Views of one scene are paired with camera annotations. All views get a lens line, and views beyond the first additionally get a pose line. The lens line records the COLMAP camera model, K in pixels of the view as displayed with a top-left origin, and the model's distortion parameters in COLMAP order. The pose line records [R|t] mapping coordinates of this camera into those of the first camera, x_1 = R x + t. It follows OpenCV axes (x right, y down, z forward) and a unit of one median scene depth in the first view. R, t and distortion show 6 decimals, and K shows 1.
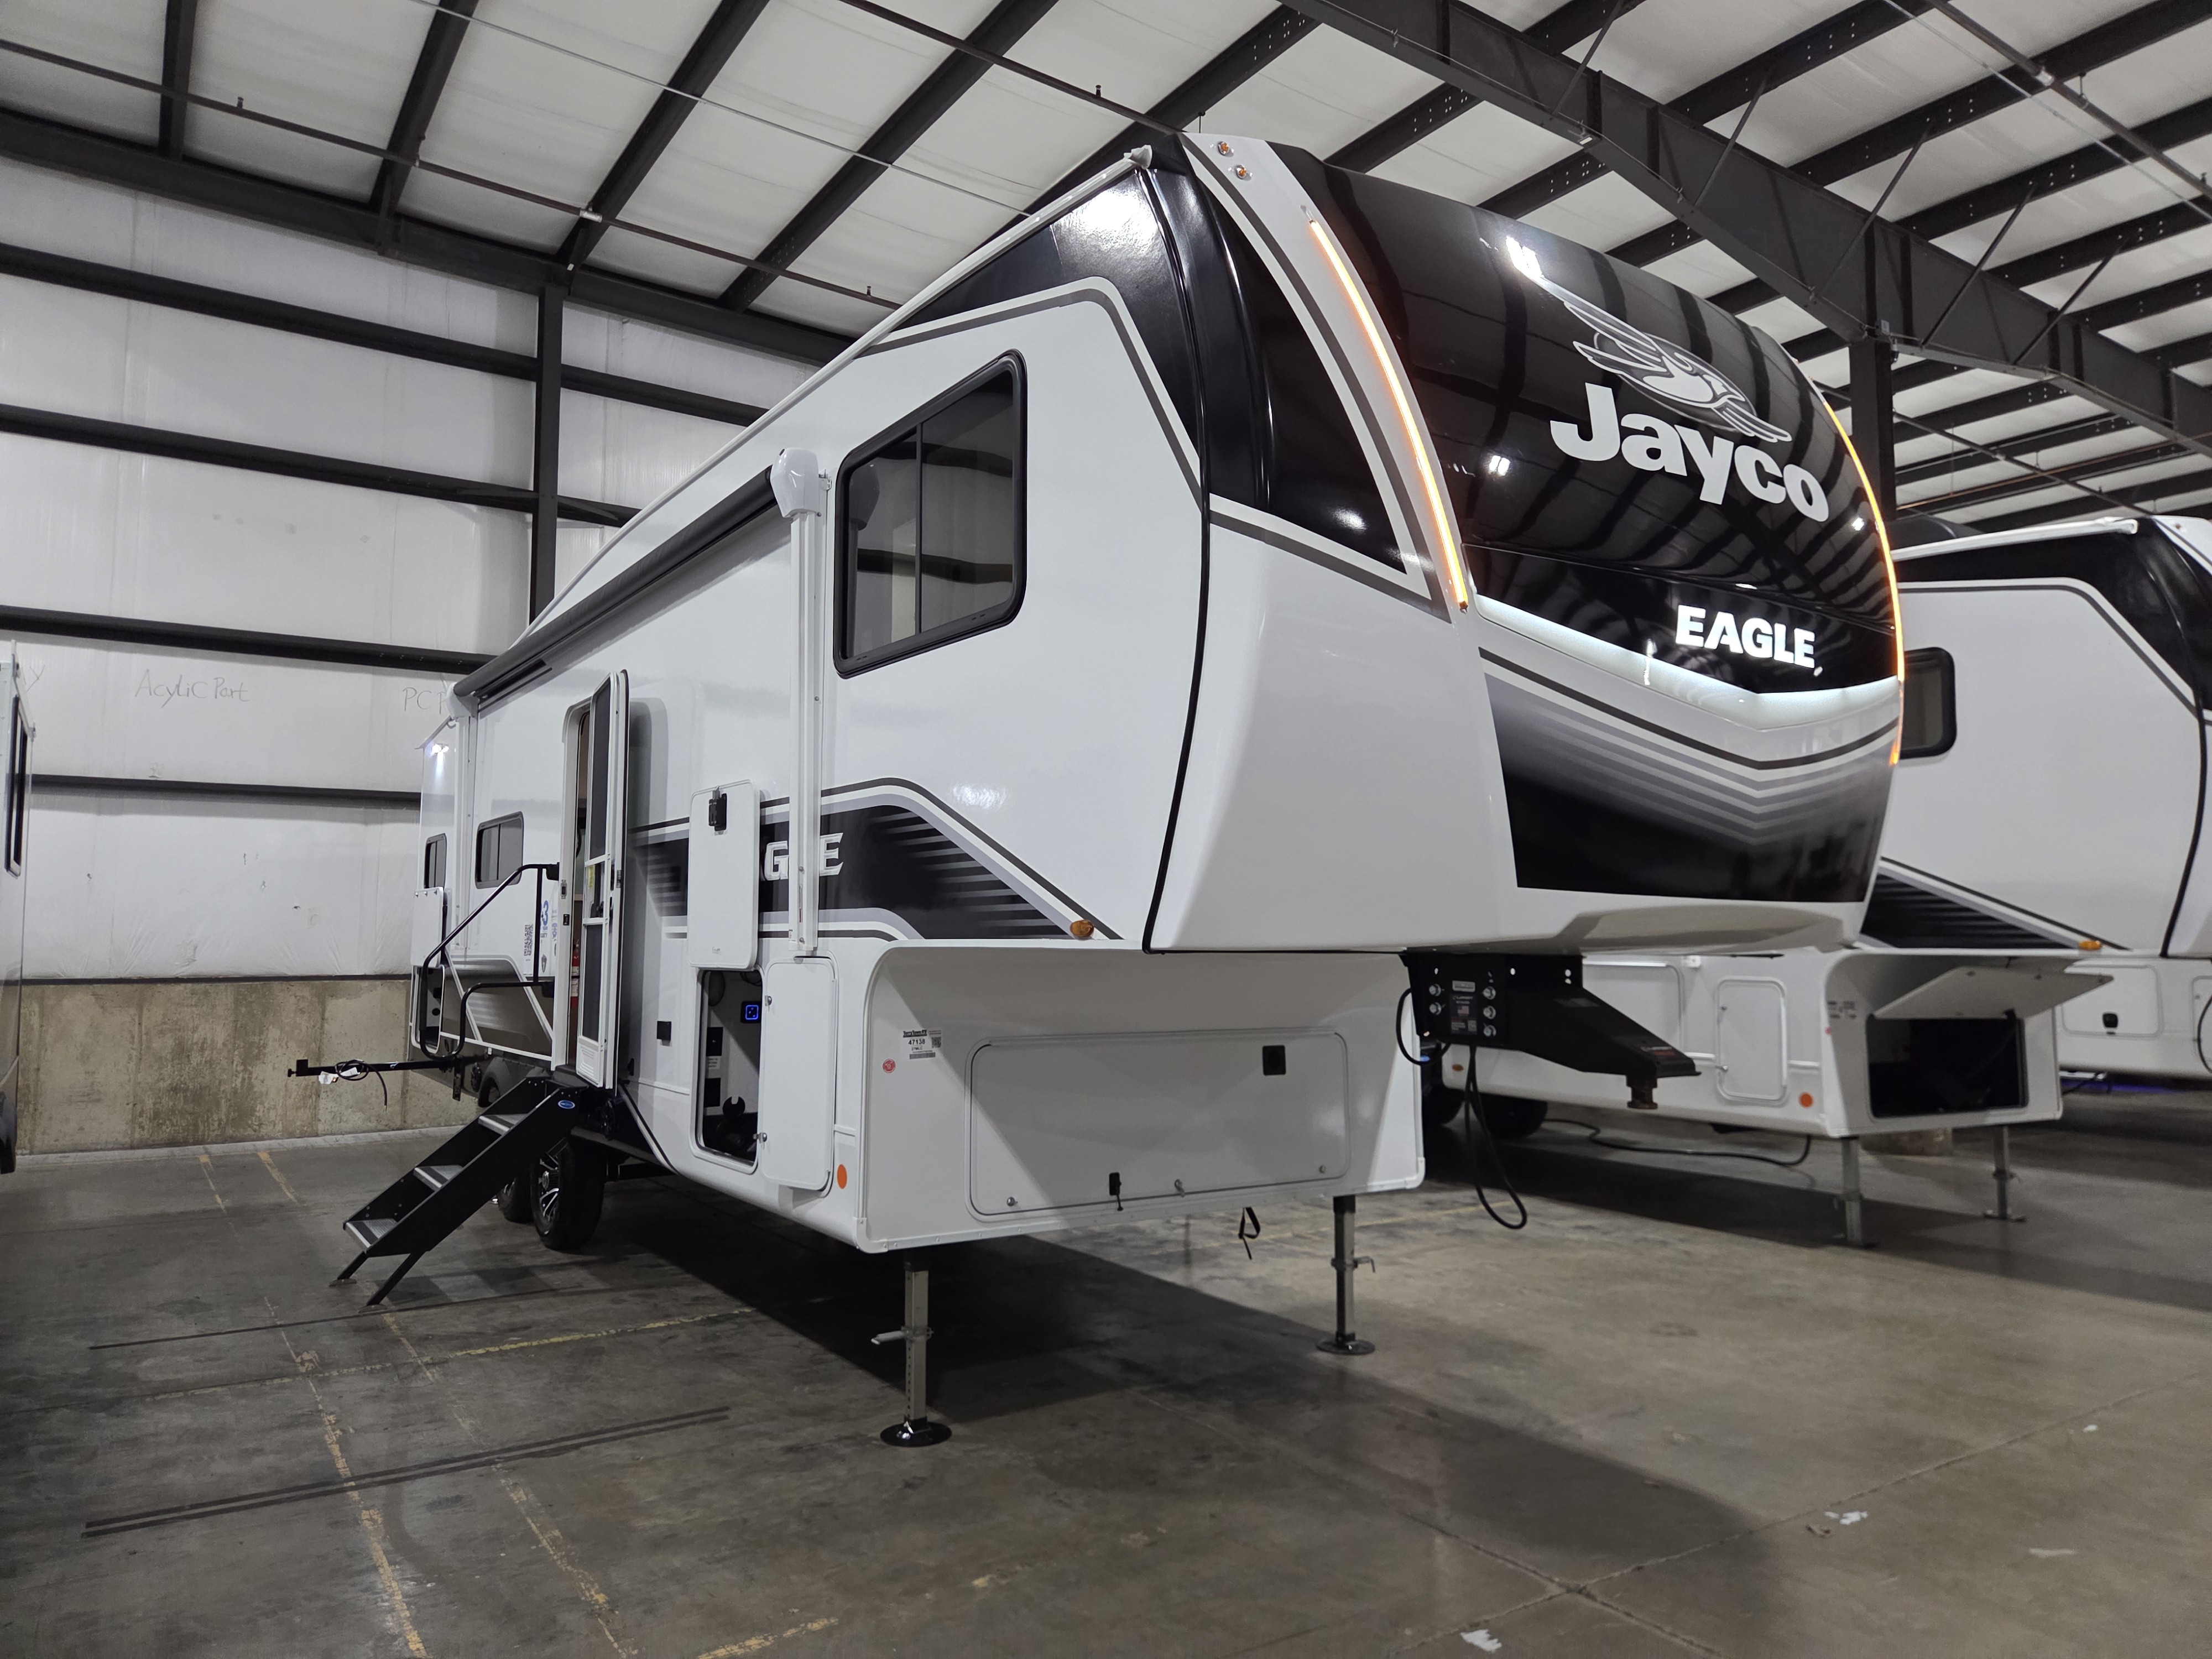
lens RADIAL K [[1479.9, 0, 1106.0], [0, 1479.9, 829.5], [0, 0, 1]] dist [0.015456, 0.002715]
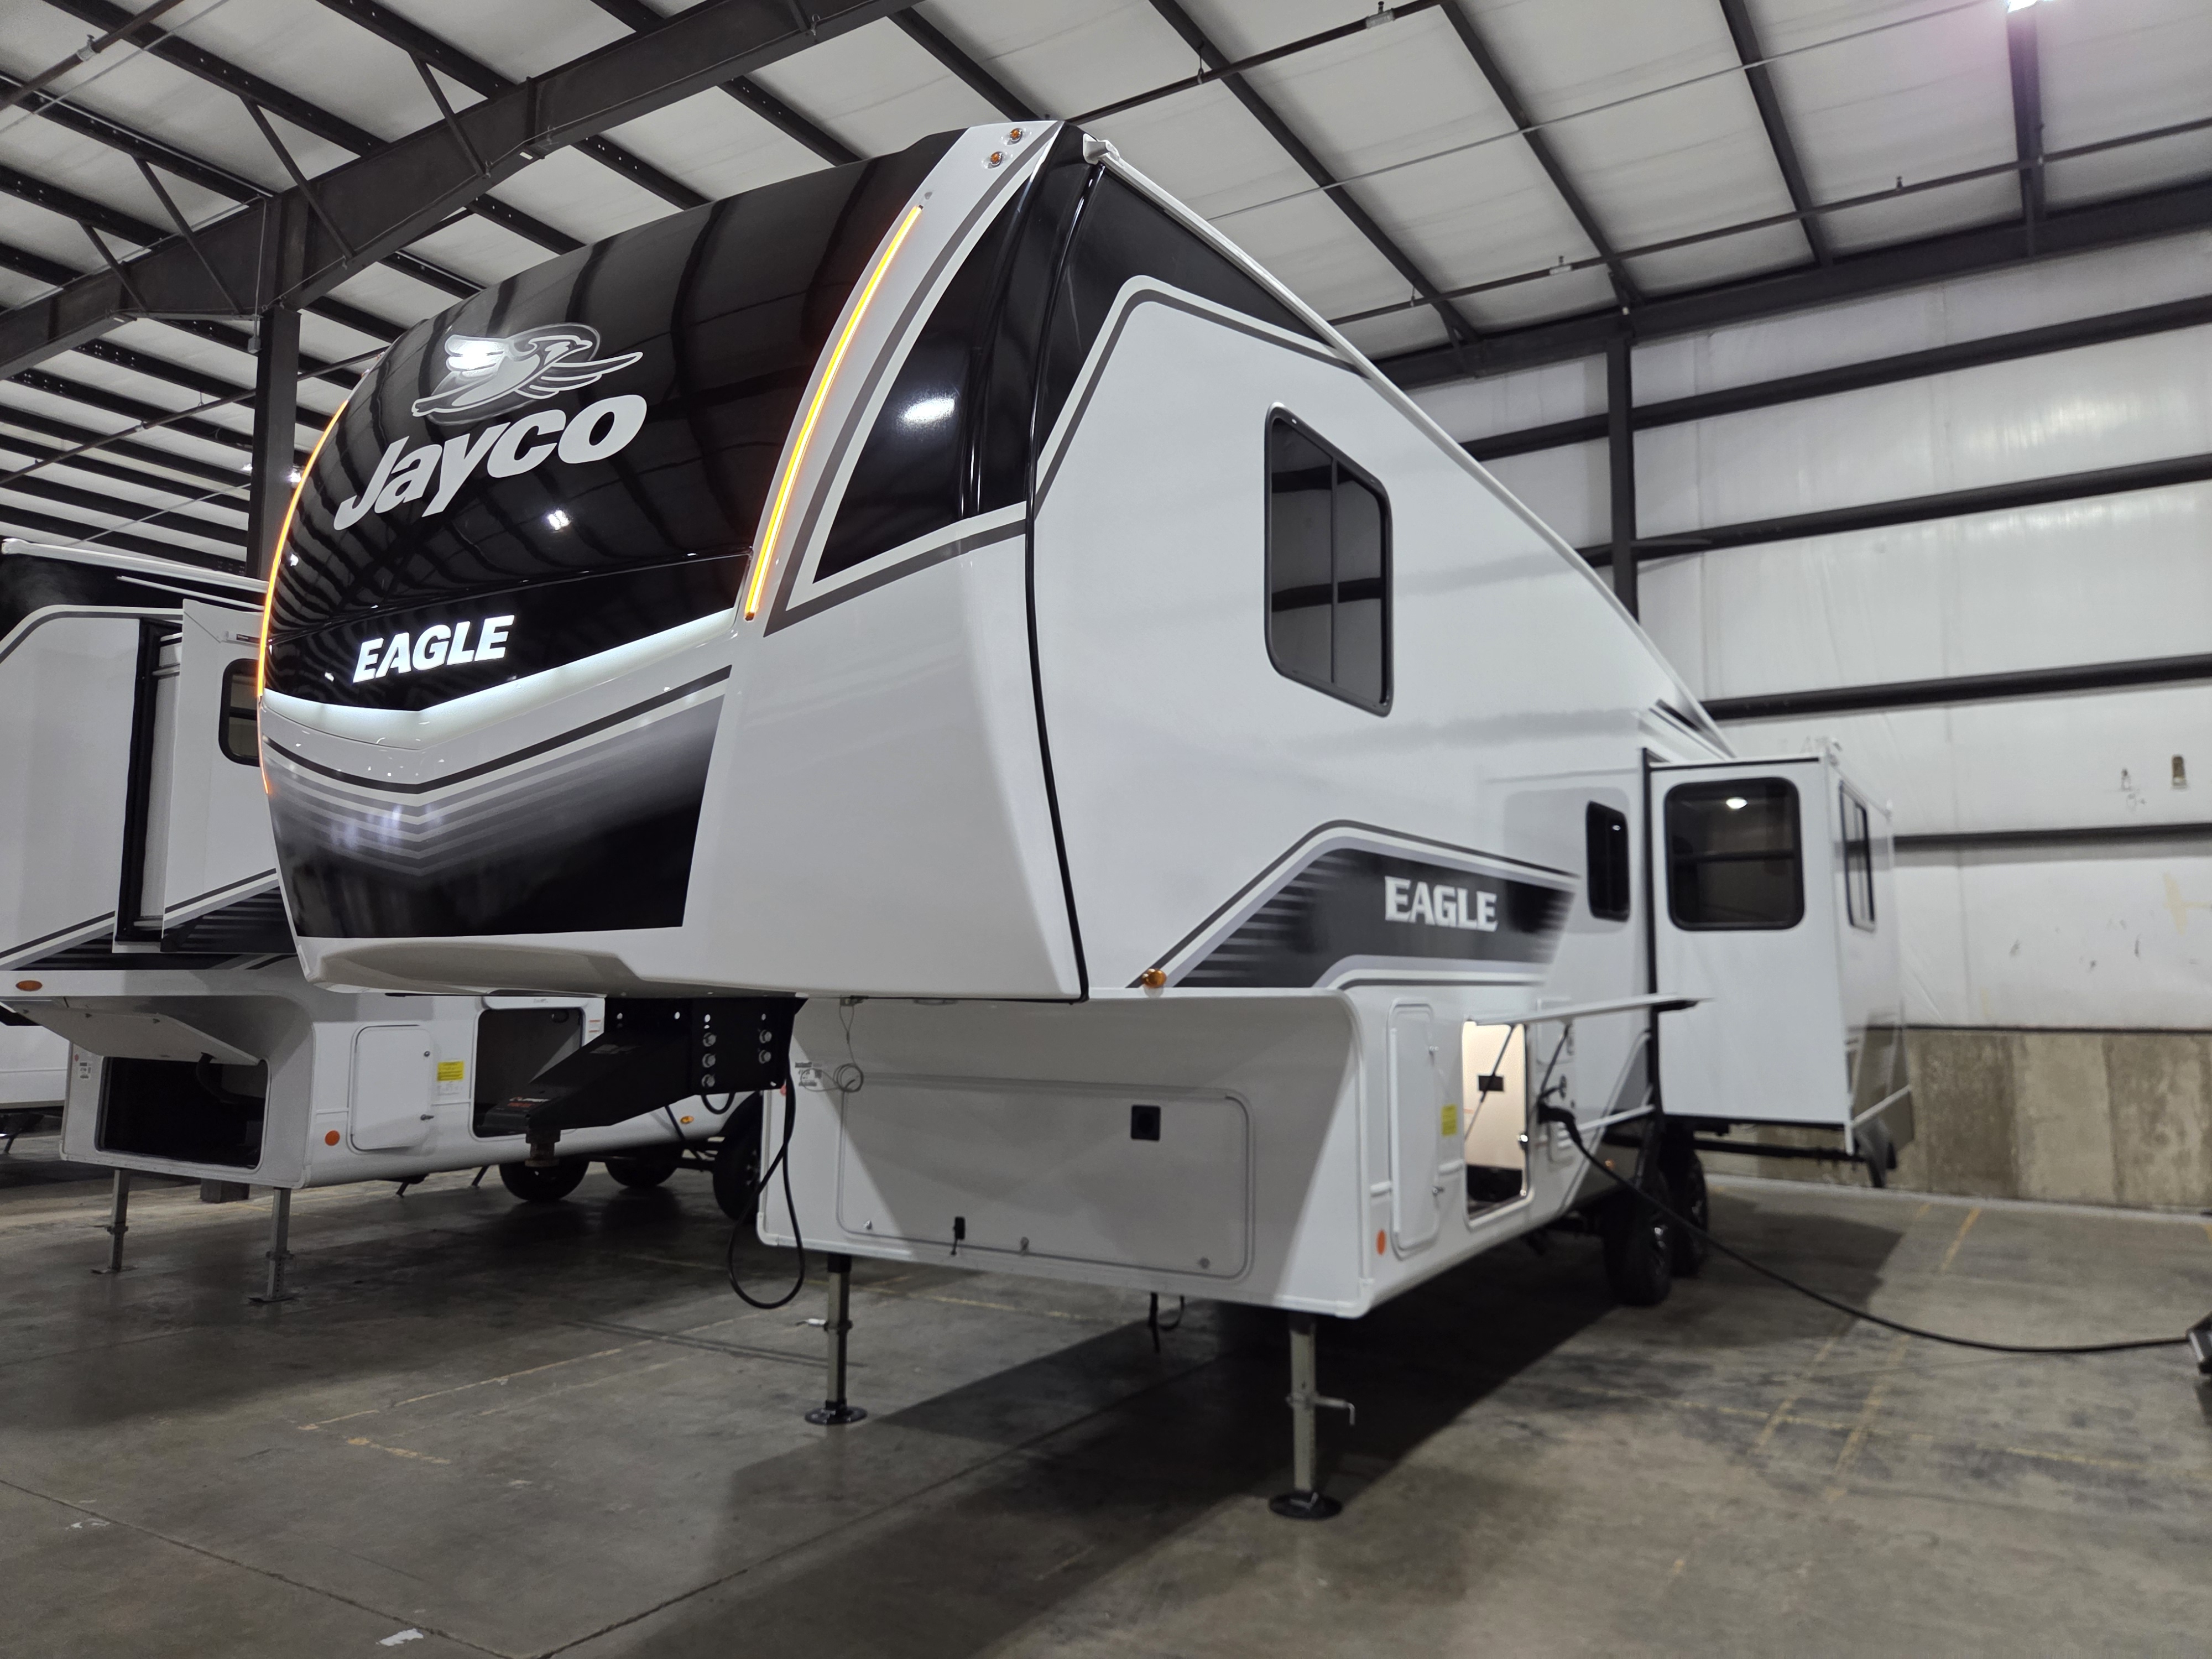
lens RADIAL K [[1521.1, 0, 1183.6], [0, 1521.1, 838.5], [0, 0, 1]] dist [-0.000169, -0.001435]
pose [[0.434312, -0.090627, -0.896192, 1.060248], [0.068279, 0.995376, -0.067568, 0.059481], [0.898171, -0.031845, 0.438492, 0.724581]]
